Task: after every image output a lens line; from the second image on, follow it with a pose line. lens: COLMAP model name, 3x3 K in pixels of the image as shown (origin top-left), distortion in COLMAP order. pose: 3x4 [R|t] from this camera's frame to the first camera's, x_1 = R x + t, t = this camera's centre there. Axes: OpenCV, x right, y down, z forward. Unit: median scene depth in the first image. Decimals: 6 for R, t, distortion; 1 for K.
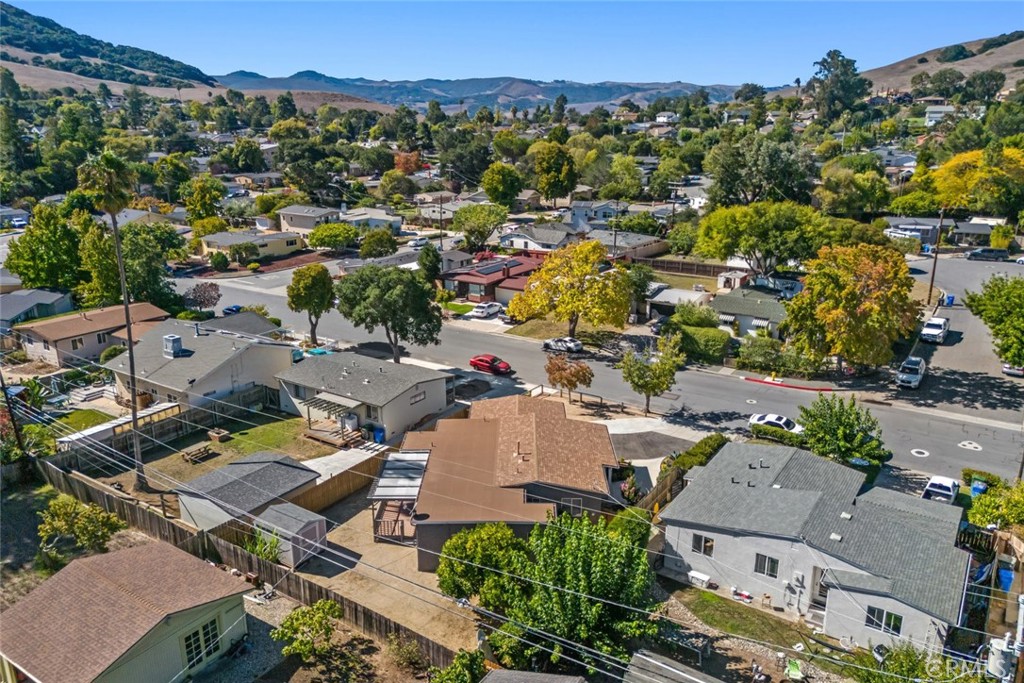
lens RADIAL K [[763.7, 0, 514.6], [0, 763.7, 318.1], [0, 0, 1]] dist [0.058744, -0.053313]
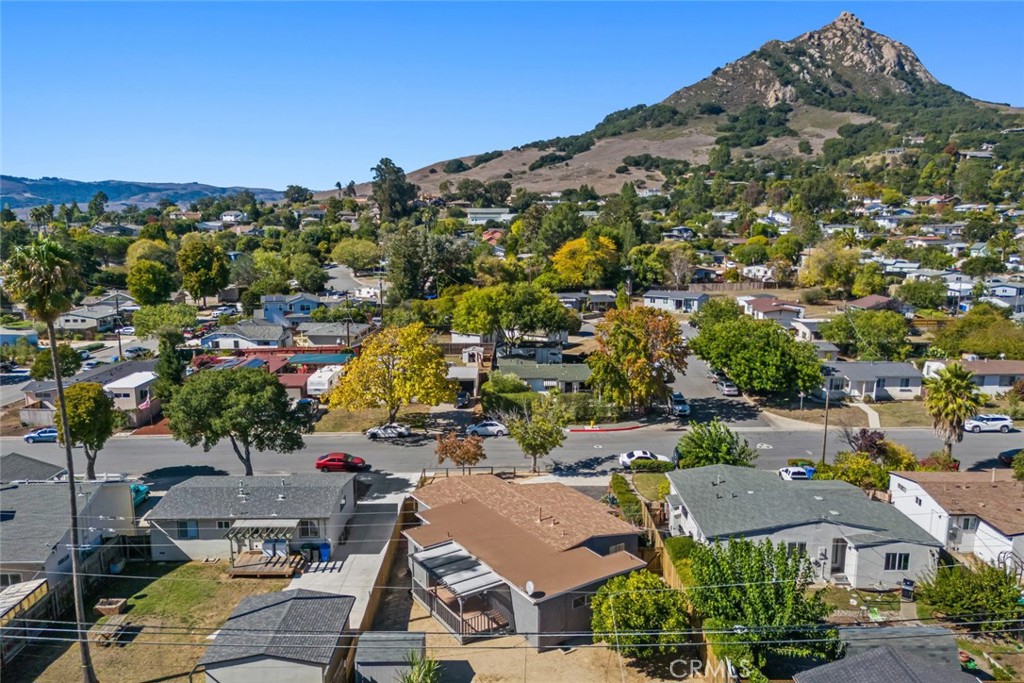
lens RADIAL K [[748.1, 0, 522.3], [0, 748.1, 342.3], [0, 0, 1]] dist [0.061577, -0.065115]
pose [[0.825392, -0.096656, 0.556224, -0.325665], [0.147458, 0.987944, -0.047138, -0.008140], [-0.544962, 0.120927, 0.829694, 0.093146]]
